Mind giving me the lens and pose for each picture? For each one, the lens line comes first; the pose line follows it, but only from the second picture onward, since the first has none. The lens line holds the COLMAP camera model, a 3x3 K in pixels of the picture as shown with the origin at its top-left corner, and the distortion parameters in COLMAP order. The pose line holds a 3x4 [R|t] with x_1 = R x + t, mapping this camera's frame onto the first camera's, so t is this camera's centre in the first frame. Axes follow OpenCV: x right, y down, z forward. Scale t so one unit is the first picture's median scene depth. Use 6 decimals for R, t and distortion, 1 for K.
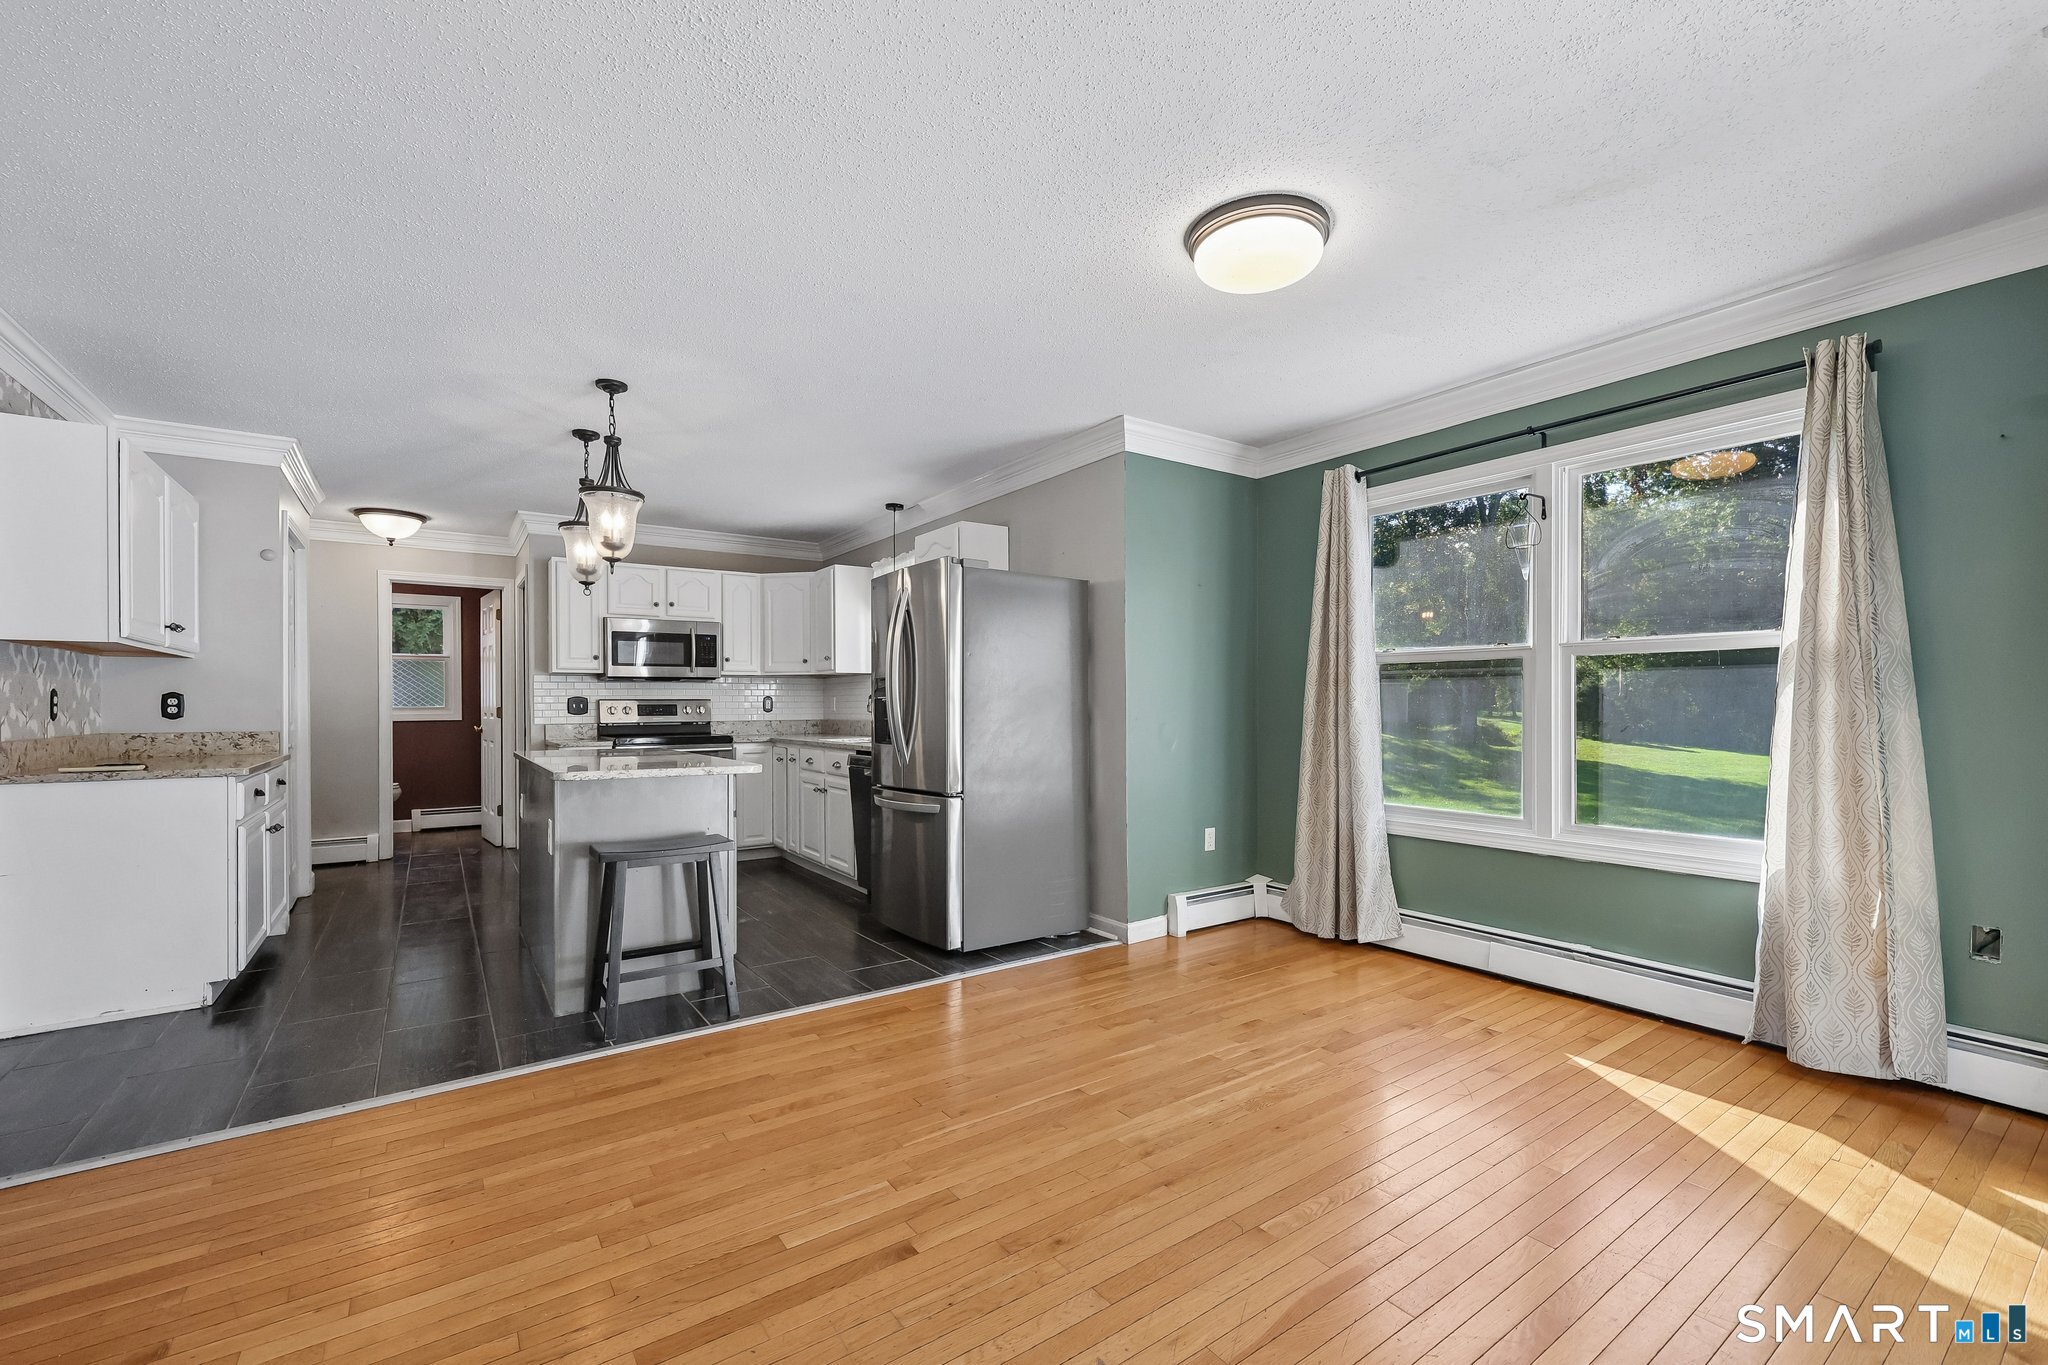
lens RADIAL K [[831.1, 0, 1028.8], [0, 831.1, 702.0], [0, 0, 1]] dist [0.001013, 0.000149]
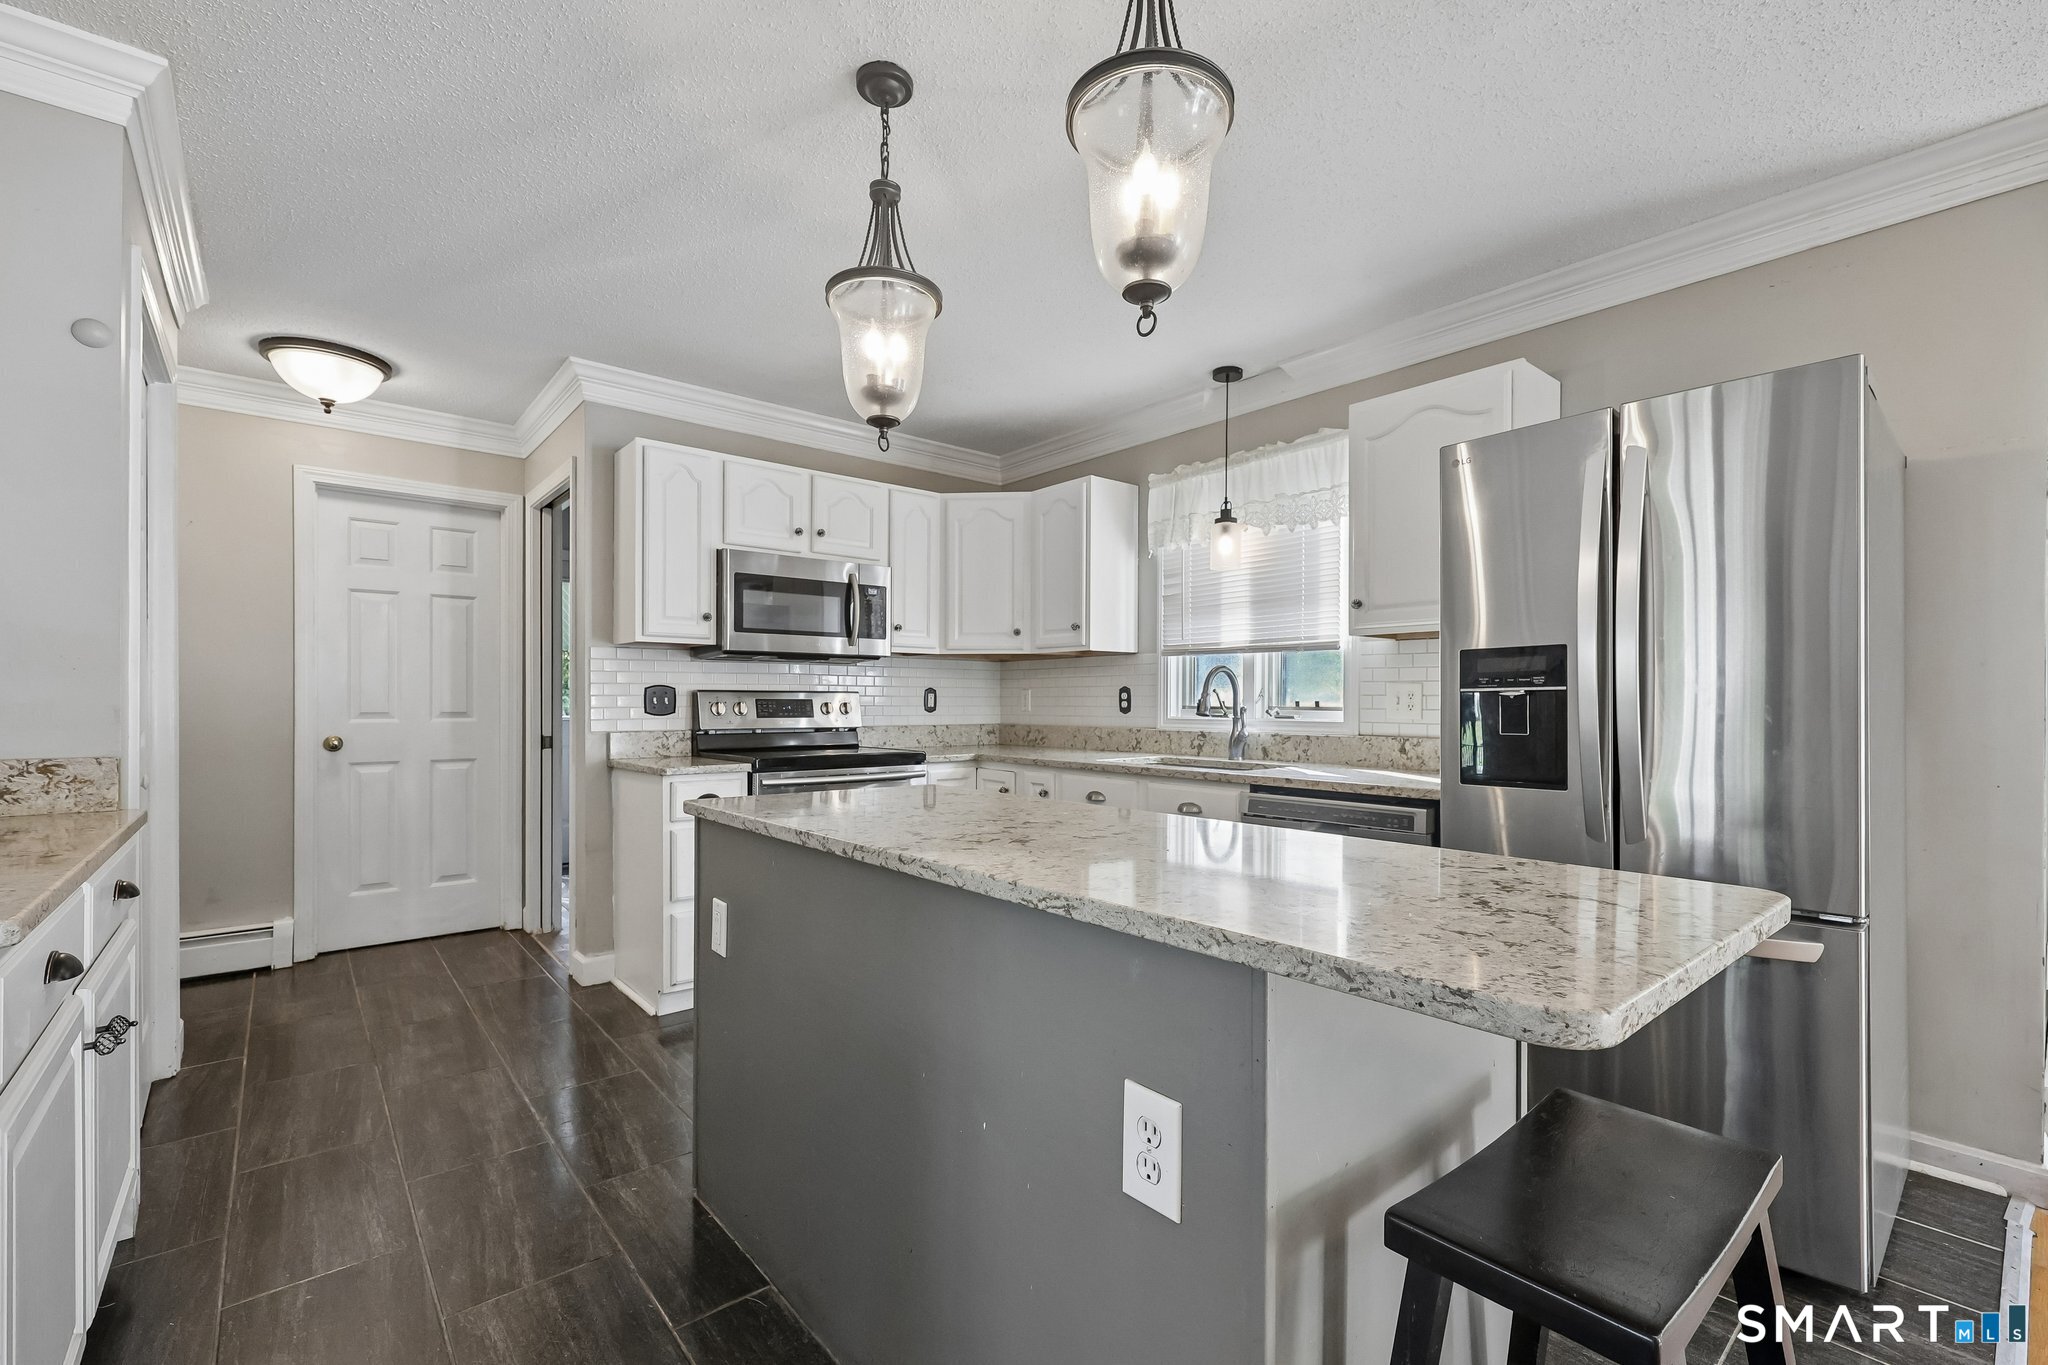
lens RADIAL K [[847.4, 0, 1014.8], [0, 847.4, 703.0], [0, 0, 1]] dist [-0.000107, 0.000064]
pose [[0.995701, 0.007637, 0.092309, -0.357188], [-0.008048, 0.999959, 0.004073, 0.002037], [-0.092274, -0.004799, 0.995722, 0.388002]]
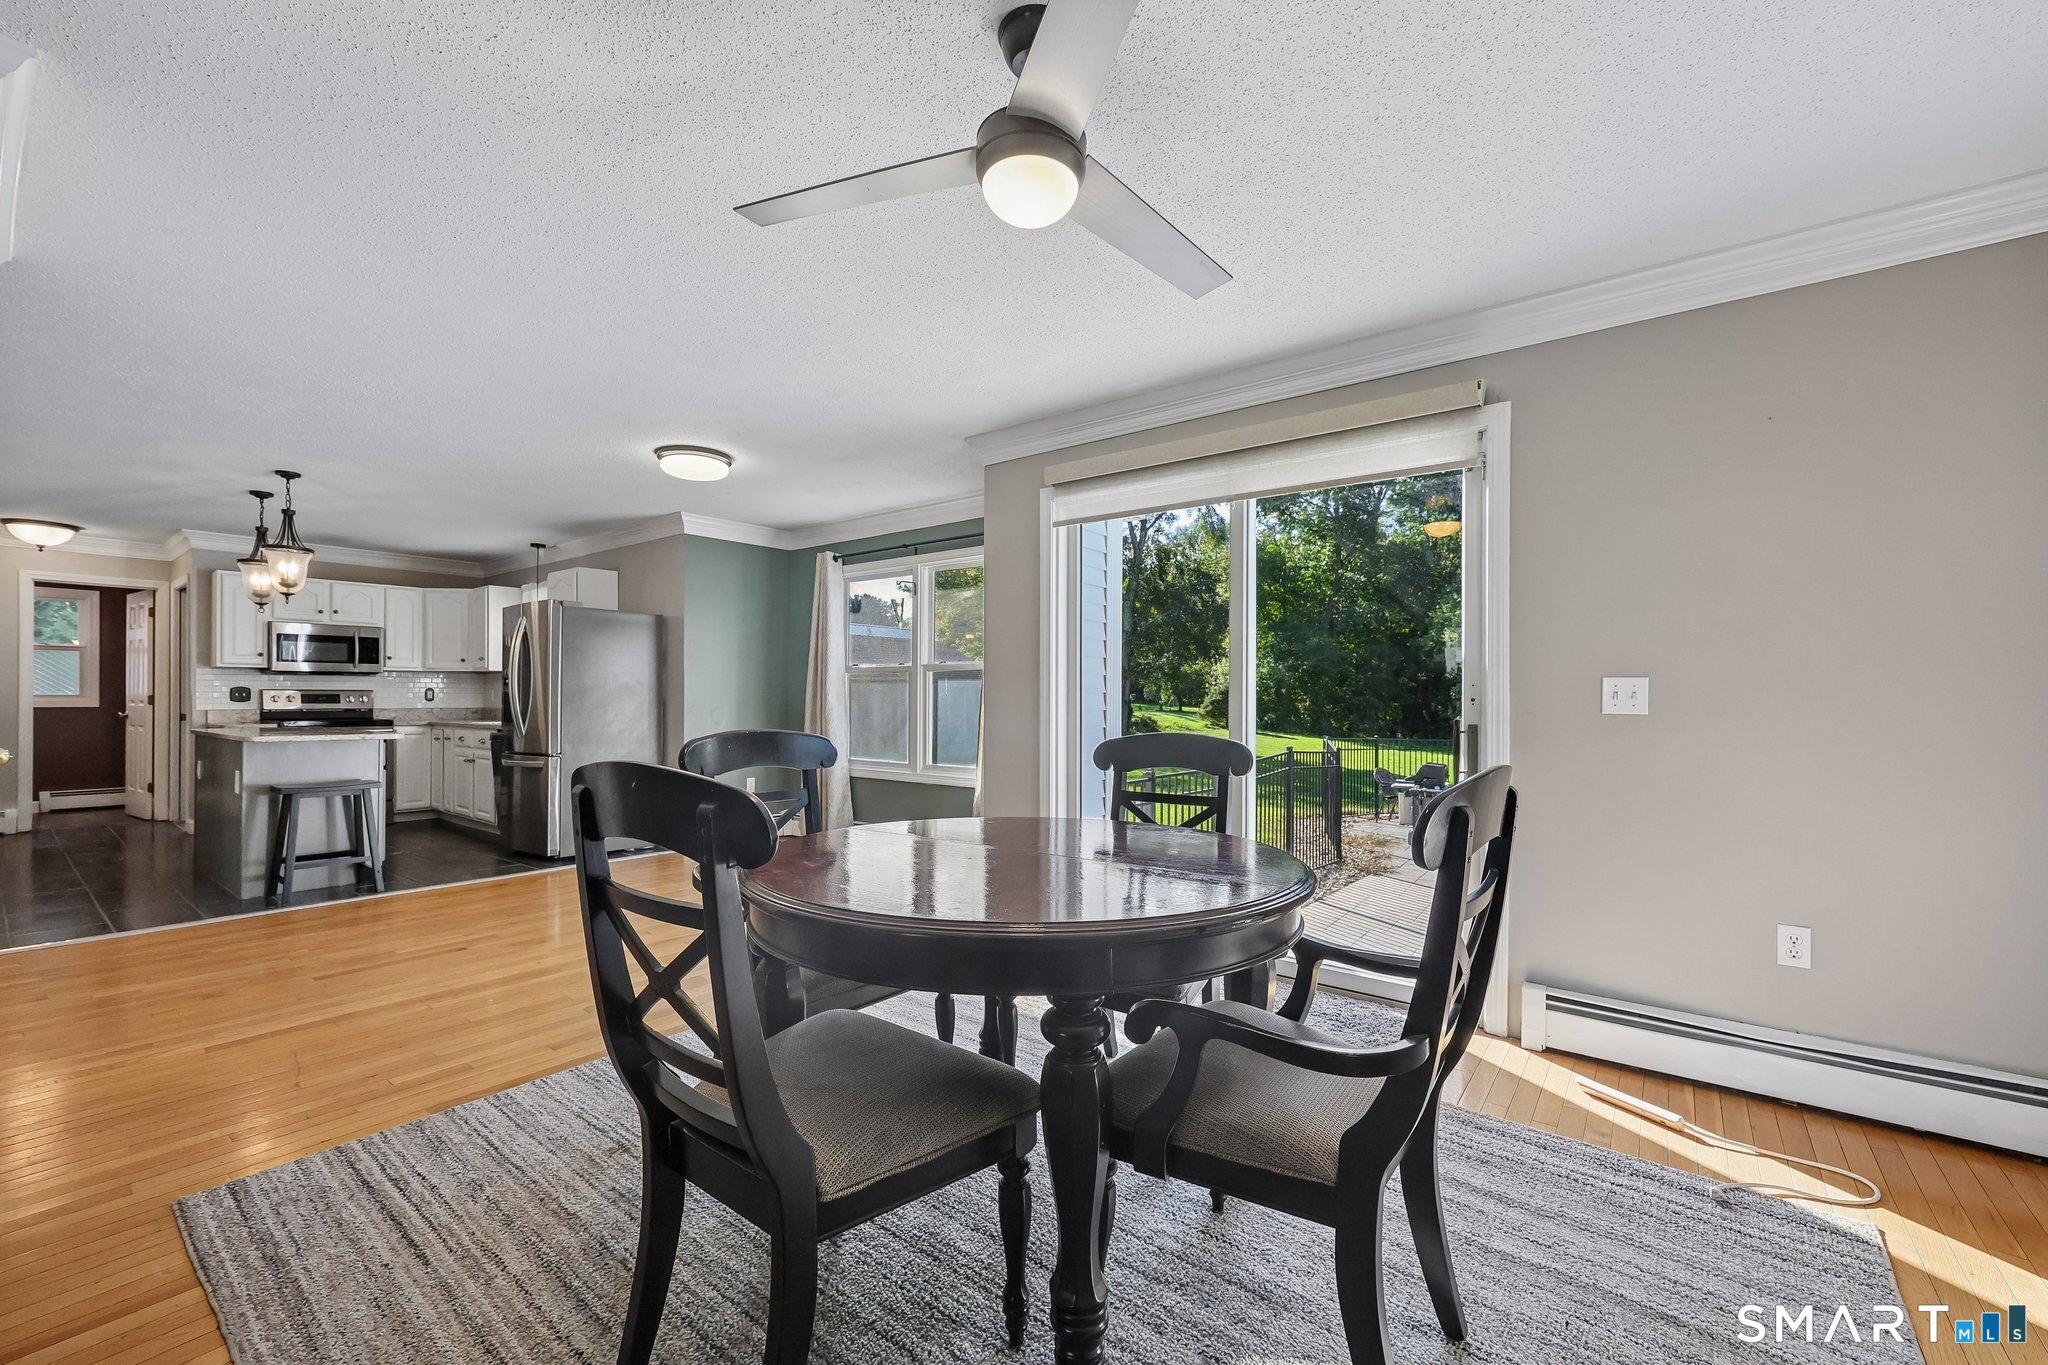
lens RADIAL K [[835.9, 0, 1022.0], [0, 835.9, 694.8], [0, 0, 1]] dist [0.000419, 0.000443]
pose [[0.960334, 0.008903, 0.278709, 0.200241], [-0.008494, 0.999960, -0.002678, -0.001336], [-0.278722, 0.000204, 0.960372, -0.467621]]
